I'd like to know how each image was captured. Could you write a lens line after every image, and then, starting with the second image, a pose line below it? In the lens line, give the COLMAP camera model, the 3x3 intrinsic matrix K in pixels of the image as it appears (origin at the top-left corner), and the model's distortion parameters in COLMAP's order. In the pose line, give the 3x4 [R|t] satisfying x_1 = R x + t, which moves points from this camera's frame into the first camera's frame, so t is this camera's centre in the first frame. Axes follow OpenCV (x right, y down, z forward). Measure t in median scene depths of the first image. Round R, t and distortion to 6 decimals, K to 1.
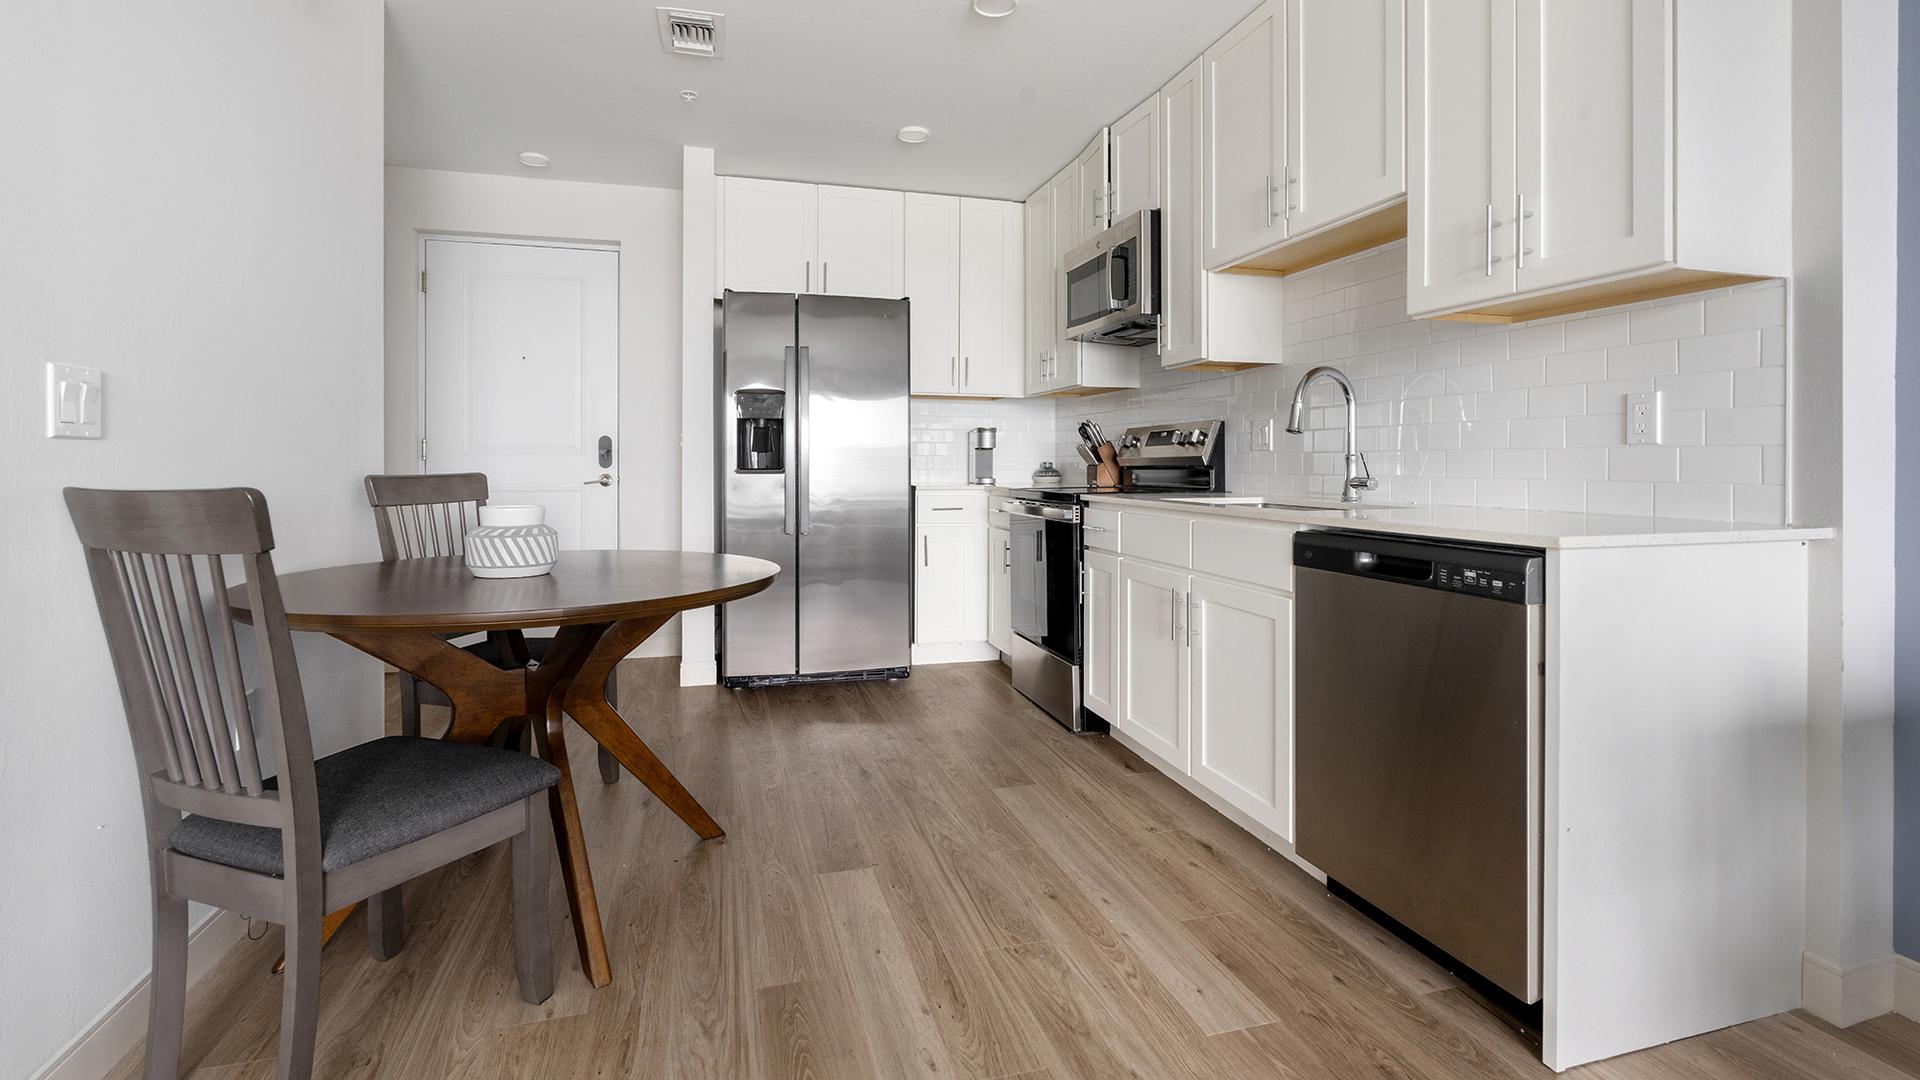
lens RADIAL K [[863.4, 0, 965.5], [0, 863.4, 466.5], [0, 0, 1]] dist [-0.004867, -0.000147]
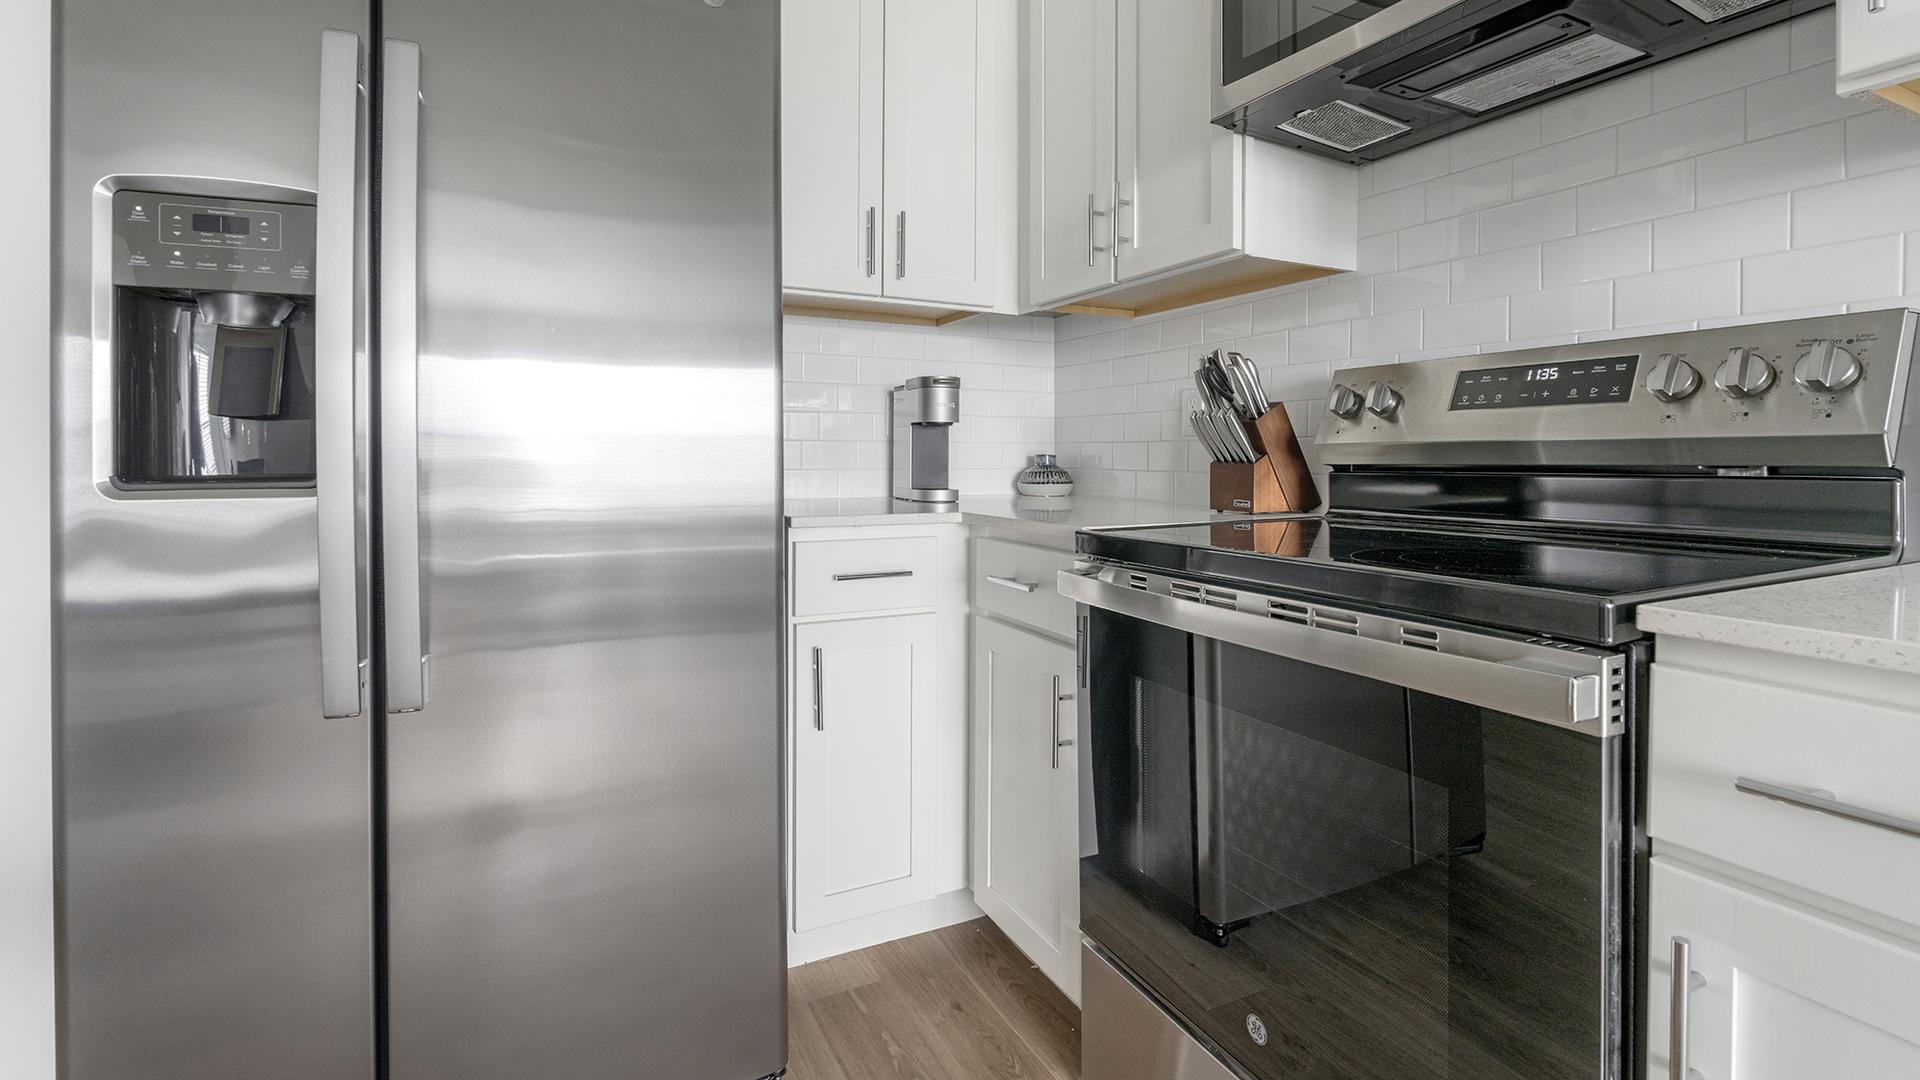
lens RADIAL K [[863.4, 0, 956.1], [0, 863.4, 466.5], [0, 0, 1]] dist [-0.004867, -0.000147]
pose [[0.983186, -0.000774, 0.182605, -0.074332], [-0.000953, 0.999956, 0.009369, -0.004156], [-0.182605, -0.009385, 0.983142, 0.836852]]
